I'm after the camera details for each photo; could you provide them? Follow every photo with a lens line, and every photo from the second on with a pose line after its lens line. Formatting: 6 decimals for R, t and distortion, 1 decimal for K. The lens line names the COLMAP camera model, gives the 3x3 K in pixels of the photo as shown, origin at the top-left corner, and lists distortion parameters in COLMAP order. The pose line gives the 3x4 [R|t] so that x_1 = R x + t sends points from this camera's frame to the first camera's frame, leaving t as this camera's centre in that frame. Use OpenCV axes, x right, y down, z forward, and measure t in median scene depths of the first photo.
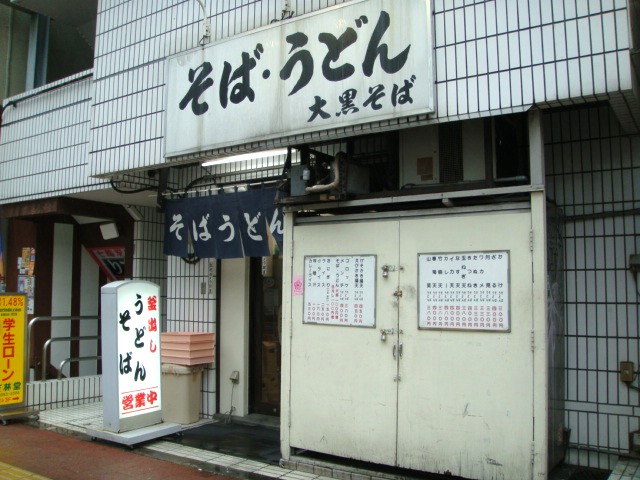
lens RADIAL K [[618.1, 0, 320.6], [0, 618.1, 239.4], [0, 0, 1]] dist [-0.130586, 0.000000]
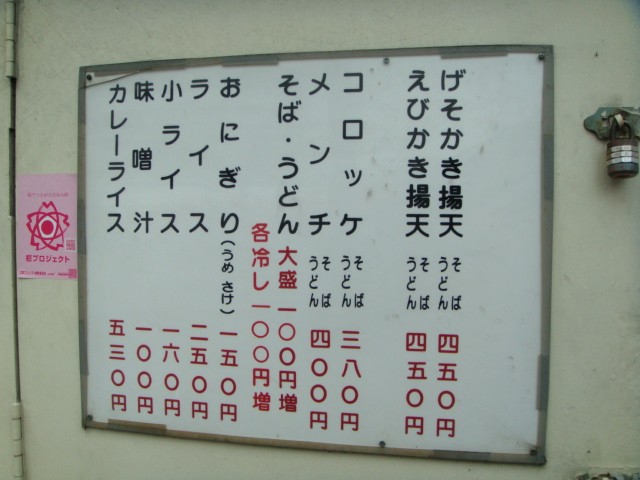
lens RADIAL K [[618.1, 0, 319.4], [0, 618.1, 237.8], [0, 0, 1]] dist [-0.130586, 0.000000]
pose [[0.917826, -0.026236, 0.396116, -0.034859], [-0.018102, 0.994010, 0.107780, 0.059054], [-0.396571, -0.106094, 0.911853, 0.837810]]
